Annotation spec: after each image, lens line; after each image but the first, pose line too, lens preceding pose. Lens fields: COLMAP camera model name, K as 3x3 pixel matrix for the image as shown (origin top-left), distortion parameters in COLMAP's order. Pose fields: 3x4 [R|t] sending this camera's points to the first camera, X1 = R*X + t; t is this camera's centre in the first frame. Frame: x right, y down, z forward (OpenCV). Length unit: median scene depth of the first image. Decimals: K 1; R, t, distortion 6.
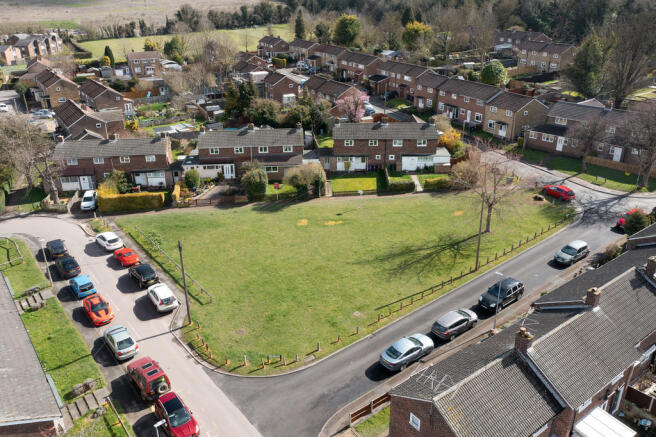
lens RADIAL K [[515.9, 0, 328.0], [0, 515.9, 218.5], [0, 0, 1]] dist [0.006285, 0.003916]
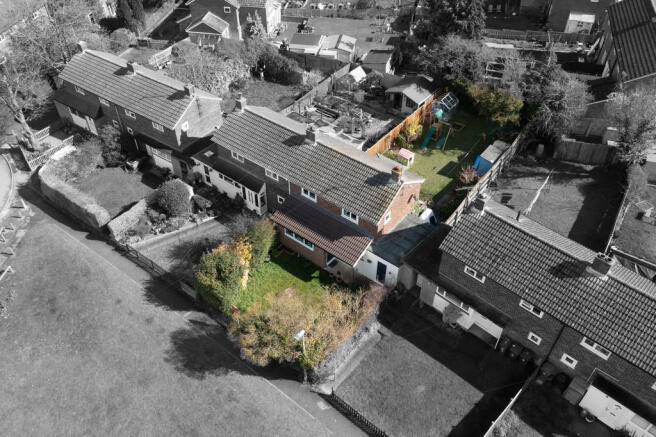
lens RADIAL K [[515.9, 0, 328.0], [0, 515.9, 218.5], [0, 0, 1]] dist [0.006285, 0.003916]
pose [[0.728561, 0.473109, -0.495345, 0.133950], [-0.281982, 0.866187, 0.412560, -0.312340], [0.624247, -0.160897, 0.764479, 0.633792]]
